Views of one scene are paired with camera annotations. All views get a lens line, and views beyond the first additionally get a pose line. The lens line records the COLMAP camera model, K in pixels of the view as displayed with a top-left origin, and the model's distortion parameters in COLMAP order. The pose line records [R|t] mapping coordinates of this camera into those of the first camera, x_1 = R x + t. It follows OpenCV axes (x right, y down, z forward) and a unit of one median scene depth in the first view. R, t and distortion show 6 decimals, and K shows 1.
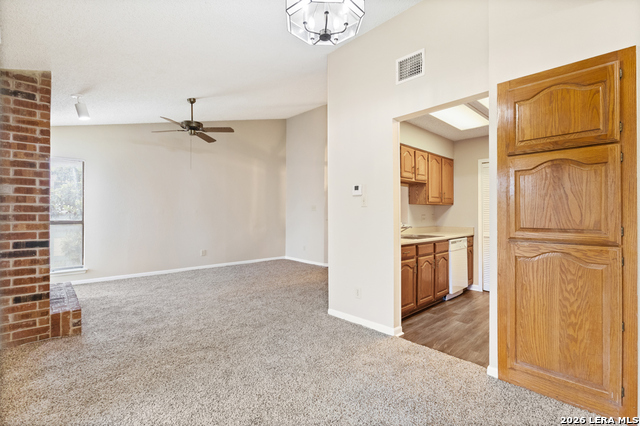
lens RADIAL K [[301.5, 0, 320.8], [0, 301.5, 212.9], [0, 0, 1]] dist [-0.000397, 0.000203]
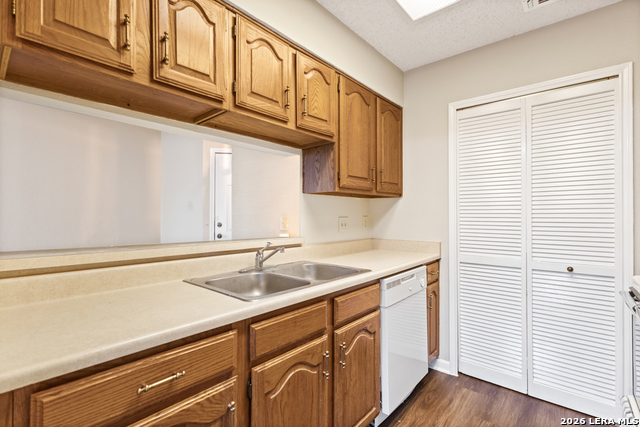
lens RADIAL K [[301.5, 0, 317.7], [0, 301.5, 213.6], [0, 0, 1]] dist [-0.000397, 0.000203]
pose [[0.995729, -0.002268, 0.092295, 0.274273], [0.002267, 0.999997, 0.000117, 0.002179], [-0.092295, 0.000093, 0.995732, 0.550118]]
